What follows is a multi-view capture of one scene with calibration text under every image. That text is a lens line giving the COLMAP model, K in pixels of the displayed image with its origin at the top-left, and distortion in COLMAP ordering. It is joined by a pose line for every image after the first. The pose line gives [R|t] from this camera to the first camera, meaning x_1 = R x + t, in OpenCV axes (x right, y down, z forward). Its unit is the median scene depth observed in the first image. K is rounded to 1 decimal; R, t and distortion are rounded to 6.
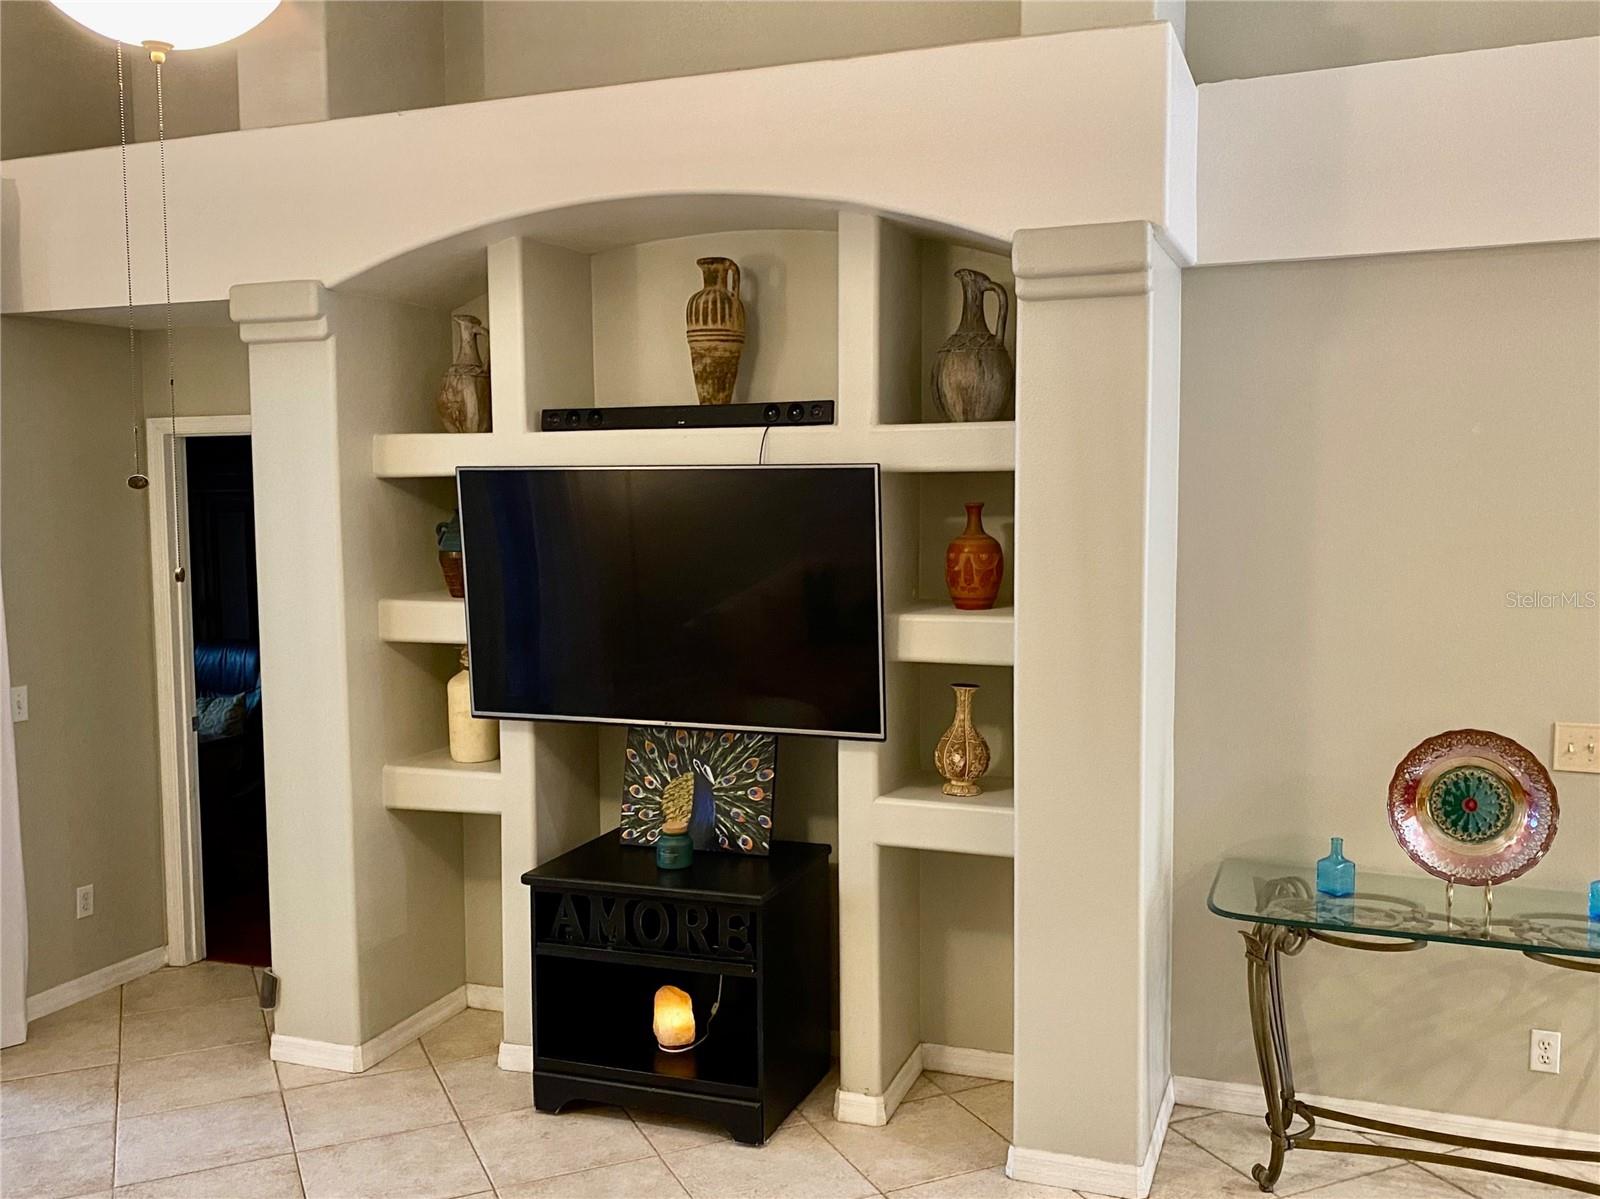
lens RADIAL K [[1439.3, 0, 802.7], [0, 1439.3, 581.5], [0, 0, 1]] dist [0.046392, -0.018064]
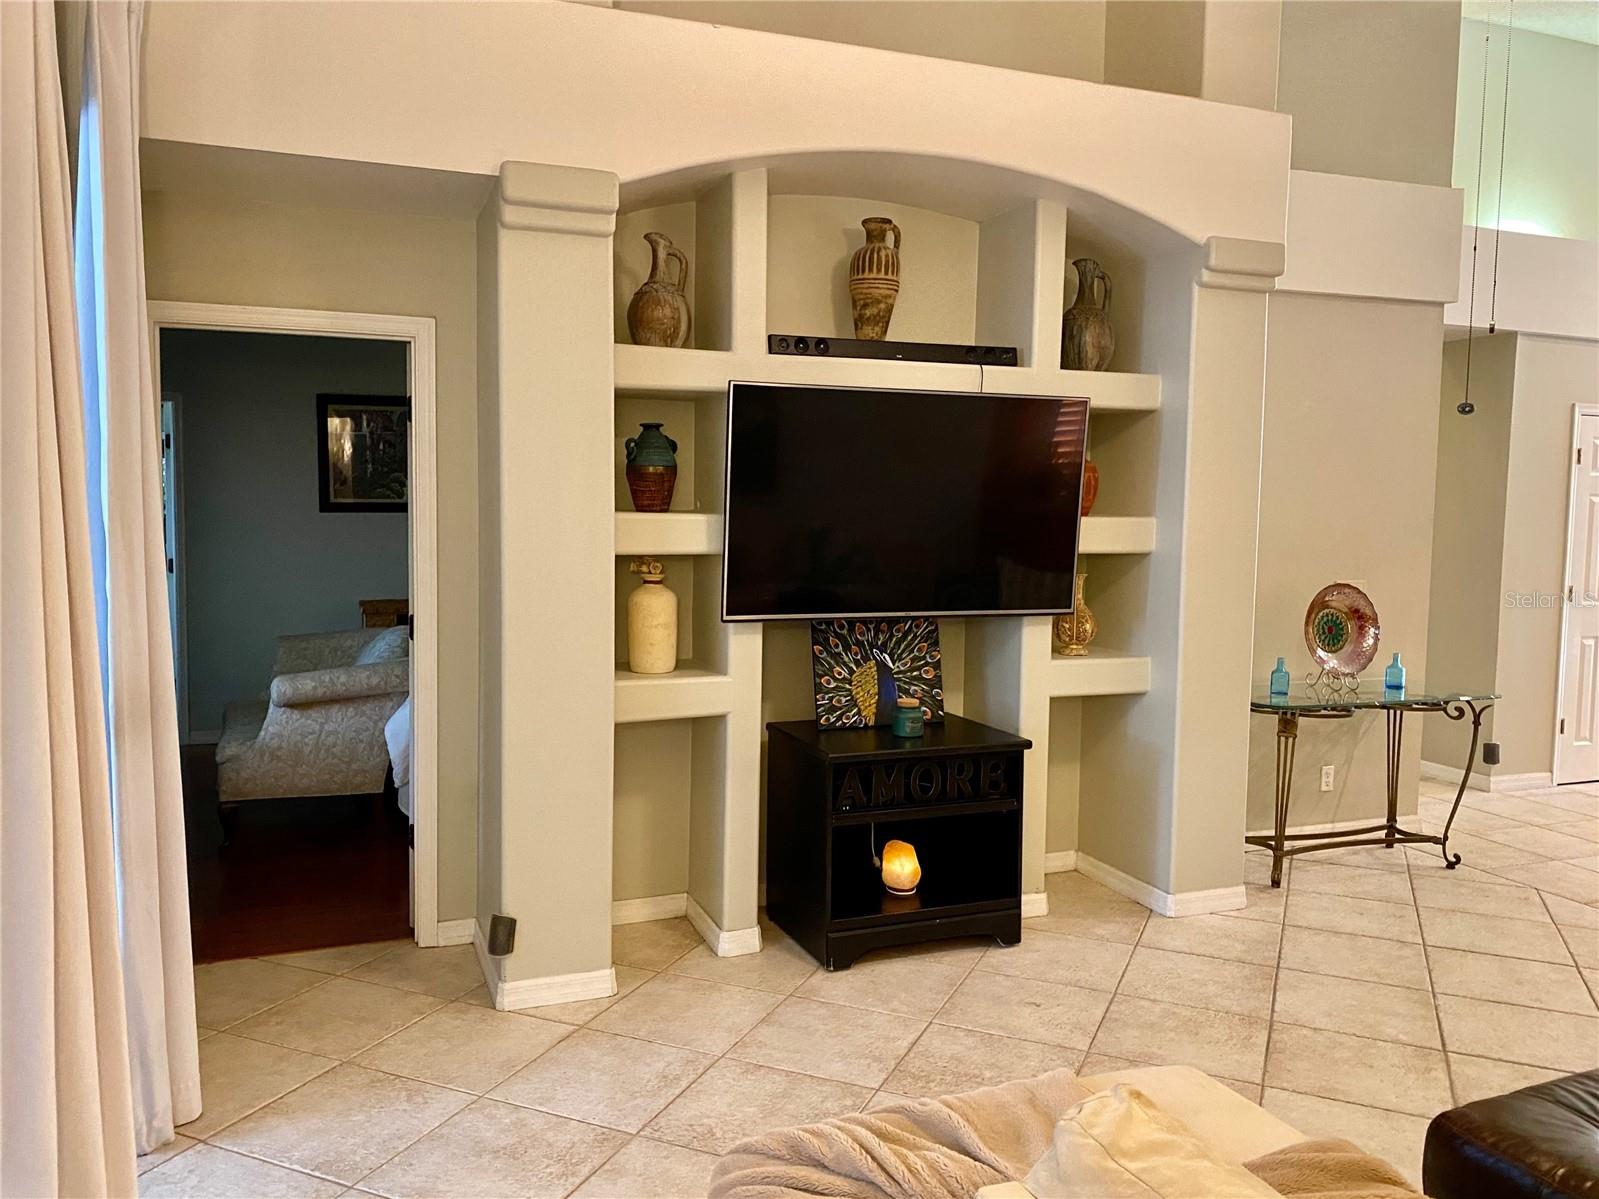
lens RADIAL K [[1224.1, 0, 803.8], [0, 1224.1, 584.0], [0, 0, 1]] dist [0.116517, -0.138095]
pose [[0.738268, -0.029162, 0.673877, -0.790713], [0.022920, 0.999573, 0.018146, 0.051281], [-0.674118, 0.002049, 0.738621, 0.305894]]
